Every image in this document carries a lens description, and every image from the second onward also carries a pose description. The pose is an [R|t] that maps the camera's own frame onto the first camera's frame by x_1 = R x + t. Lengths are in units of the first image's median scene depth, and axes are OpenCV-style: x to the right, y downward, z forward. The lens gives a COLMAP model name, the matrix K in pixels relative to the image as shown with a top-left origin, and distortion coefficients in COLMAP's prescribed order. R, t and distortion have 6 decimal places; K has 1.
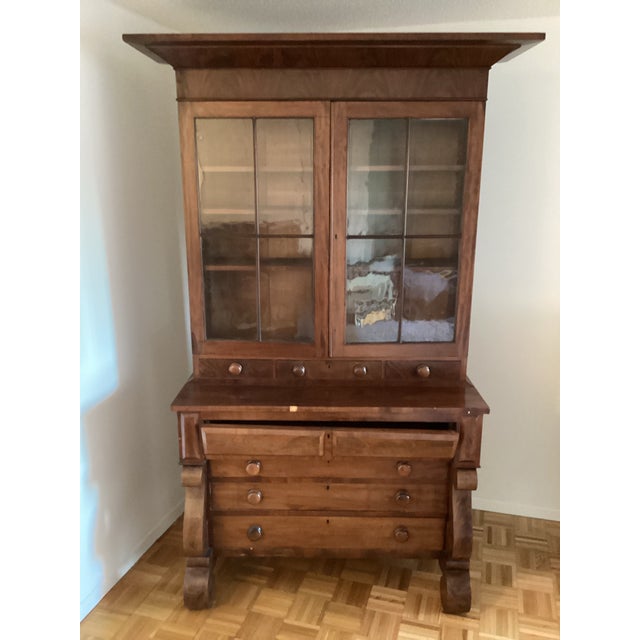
lens RADIAL K [[584.5, 0, 319.9], [0, 584.5, 317.8], [0, 0, 1]] dist [0.004978, 0.000439]
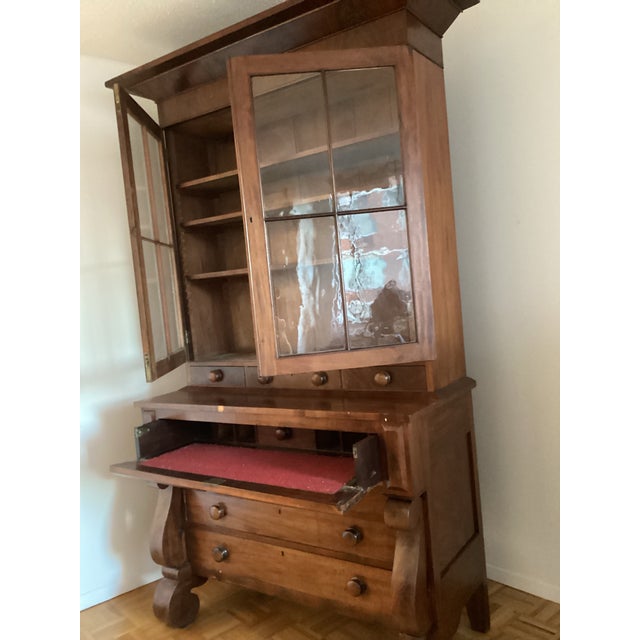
lens RADIAL K [[572.8, 0, 317.3], [0, 572.8, 325.6], [0, 0, 1]] dist [0.090233, -0.186451]
pose [[0.834012, -0.048555, -0.549606, 0.549238], [-0.040083, 0.988156, -0.148123, 0.141384], [0.550288, 0.145566, 0.822188, 0.278491]]
